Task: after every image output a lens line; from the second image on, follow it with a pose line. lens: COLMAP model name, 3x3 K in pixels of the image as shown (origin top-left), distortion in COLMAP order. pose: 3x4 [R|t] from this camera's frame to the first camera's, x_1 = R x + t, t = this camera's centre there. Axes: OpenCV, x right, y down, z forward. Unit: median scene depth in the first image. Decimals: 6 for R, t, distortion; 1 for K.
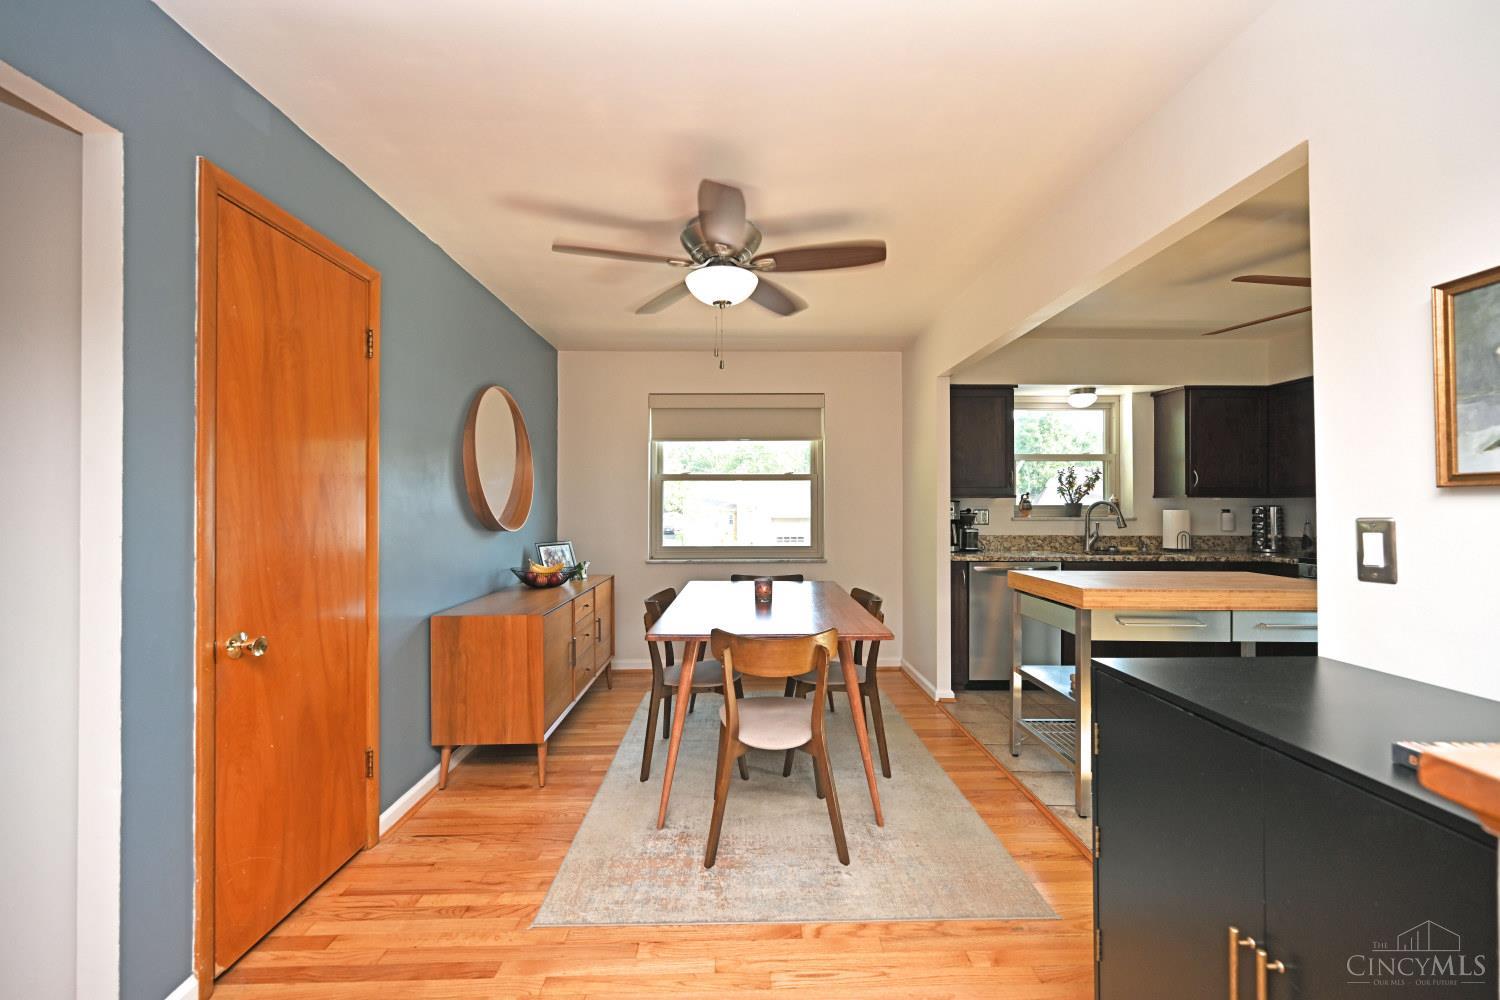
lens RADIAL K [[587.5, 0, 756.6], [0, 587.5, 503.6], [0, 0, 1]] dist [0.000588, 0.000013]
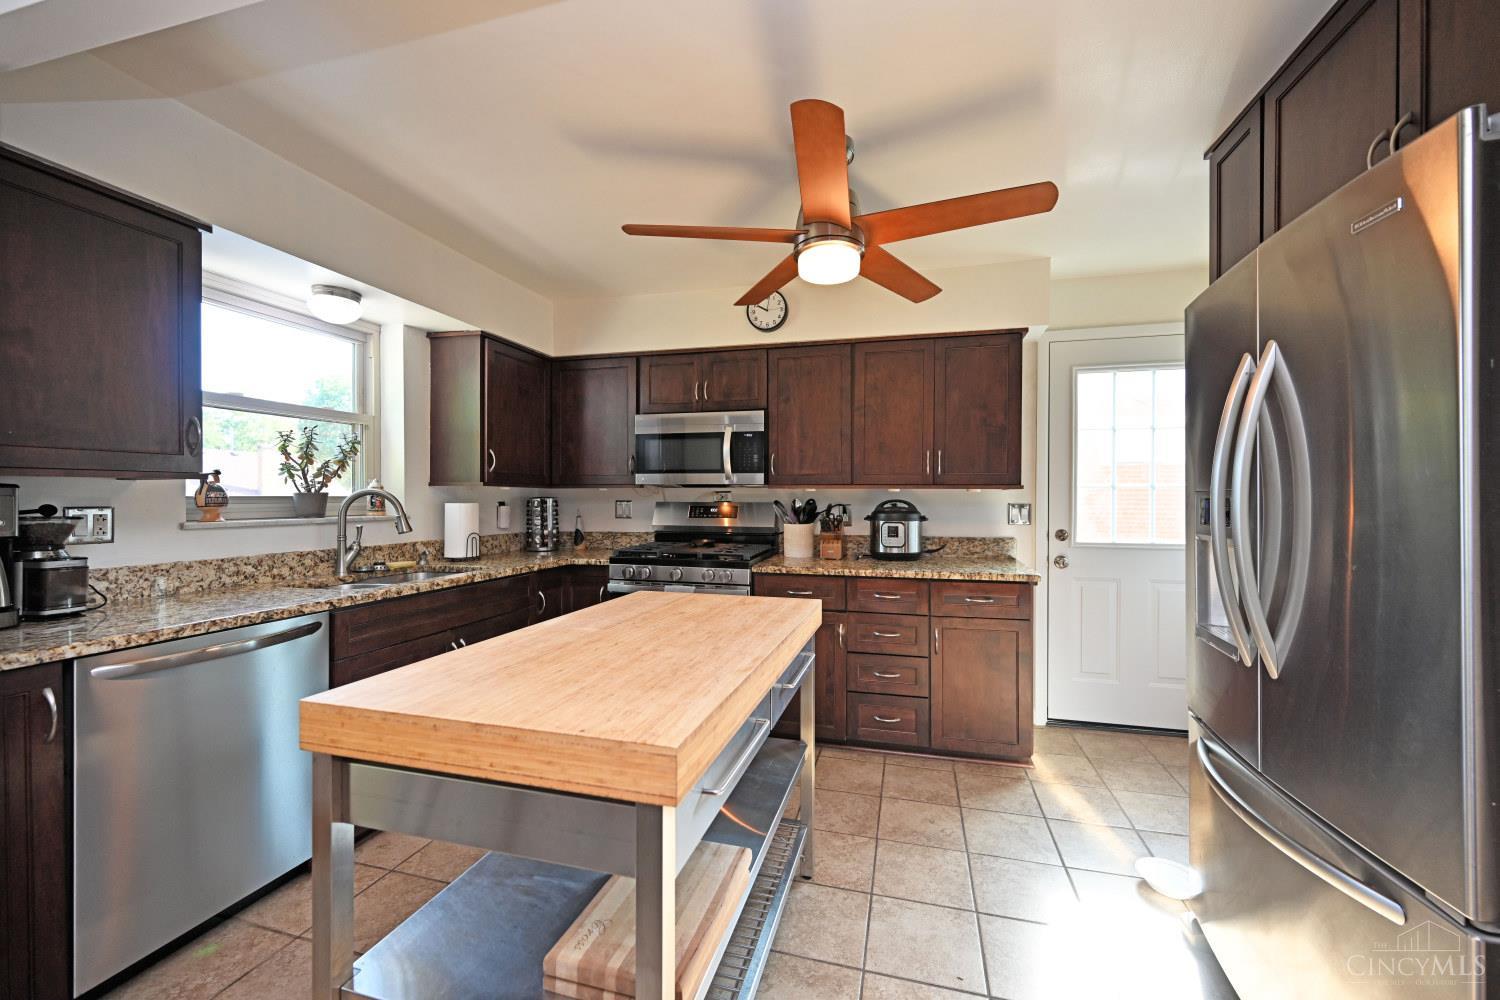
lens RADIAL K [[587.5, 0, 749.2], [0, 587.5, 502.0], [0, 0, 1]] dist [0.000588, 0.000013]
pose [[0.288122, -0.007501, 0.957564, 0.124954], [-0.005447, 0.999940, 0.009472, 0.000723], [-0.957578, -0.007945, 0.288064, 0.447441]]
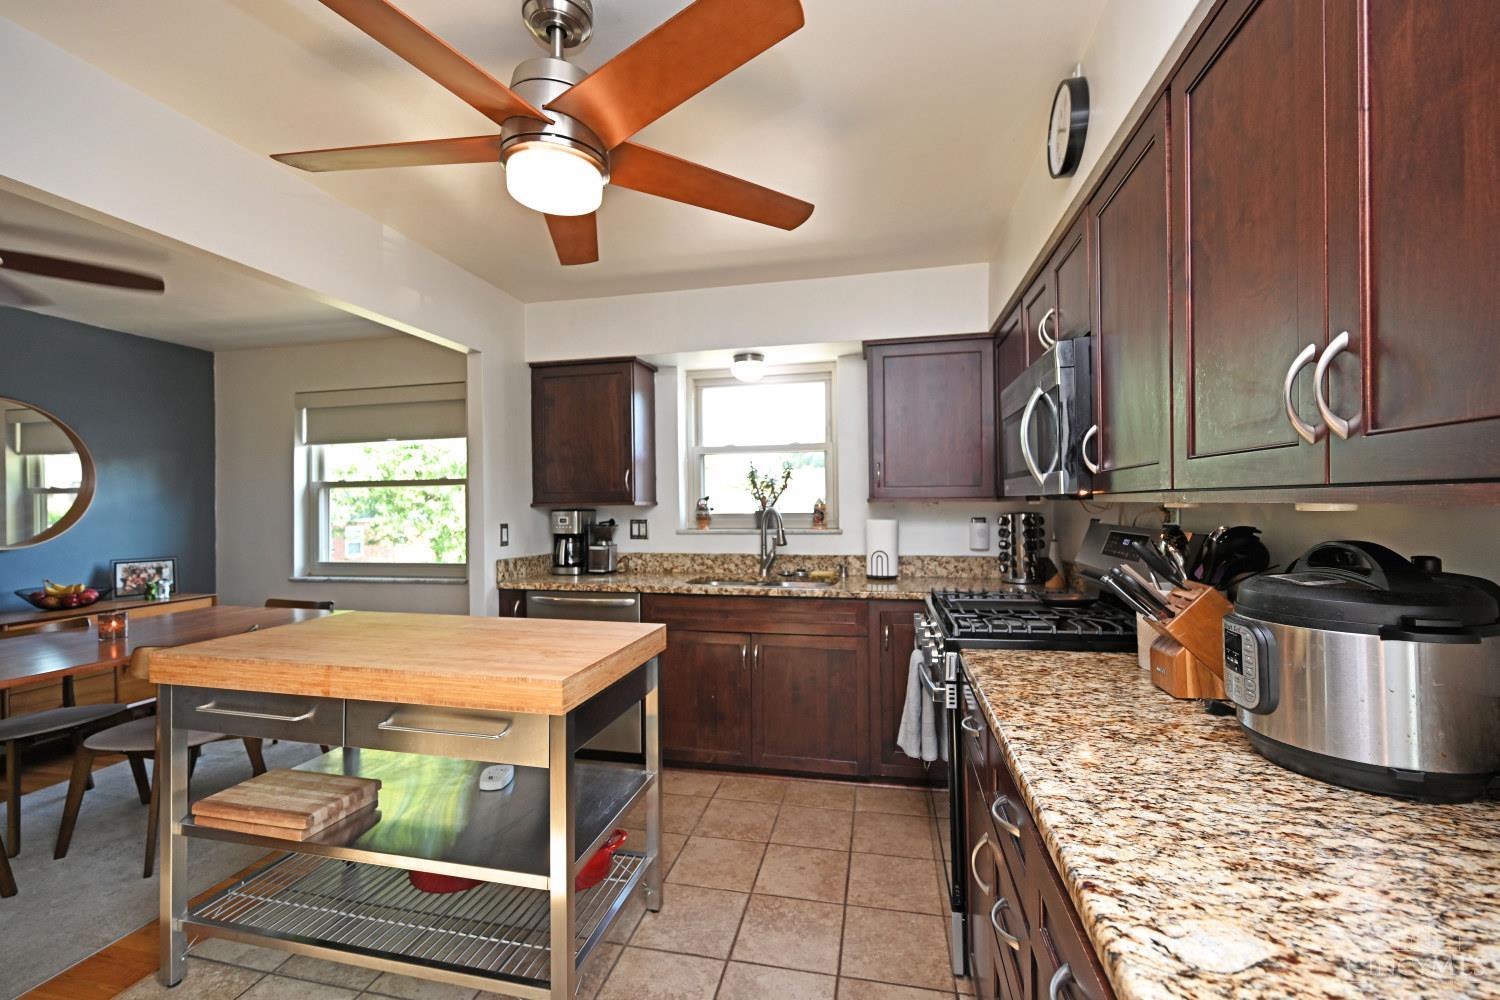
lens RADIAL K [[587.5, 0, 752.9], [0, 587.5, 503.5], [0, 0, 1]] dist [0.000588, 0.000013]
pose [[0.971166, -0.012172, -0.238094, 0.717250], [0.010454, 0.999909, -0.008478, -0.003097], [0.238176, 0.005745, 0.971205, 0.284997]]
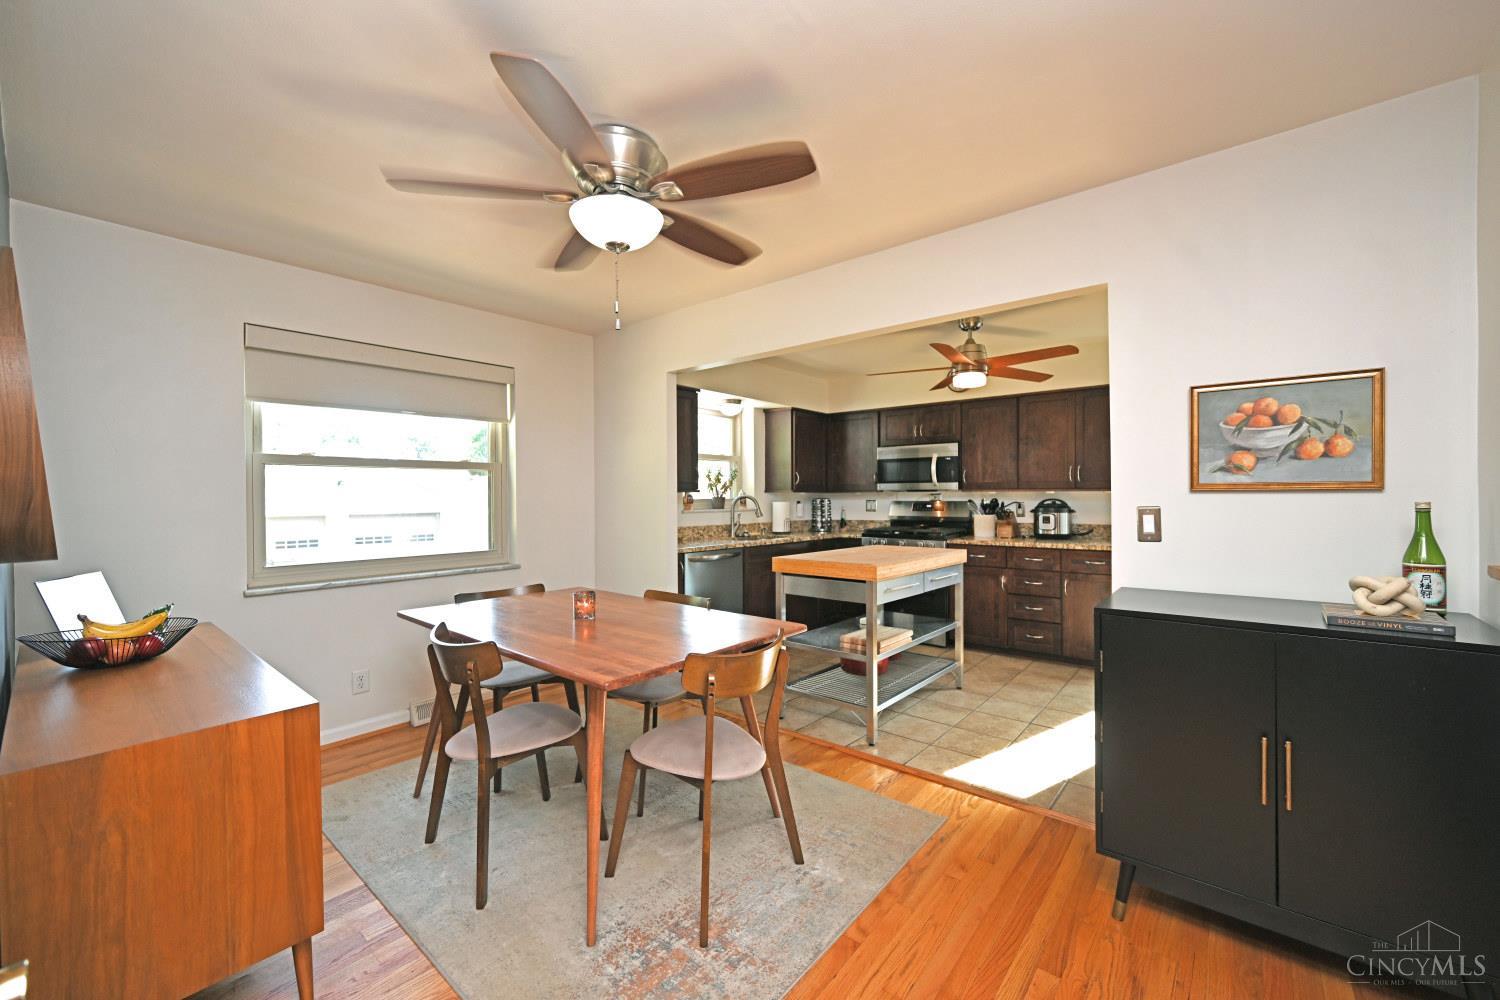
lens RADIAL K [[587.5, 0, 746.3], [0, 587.5, 501.5], [0, 0, 1]] dist [0.000588, 0.000013]
pose [[0.663970, -0.009406, 0.747700, -0.299907], [0.002921, 0.999946, 0.009985, -0.003363], [-0.747753, -0.004446, 0.663962, 0.192029]]
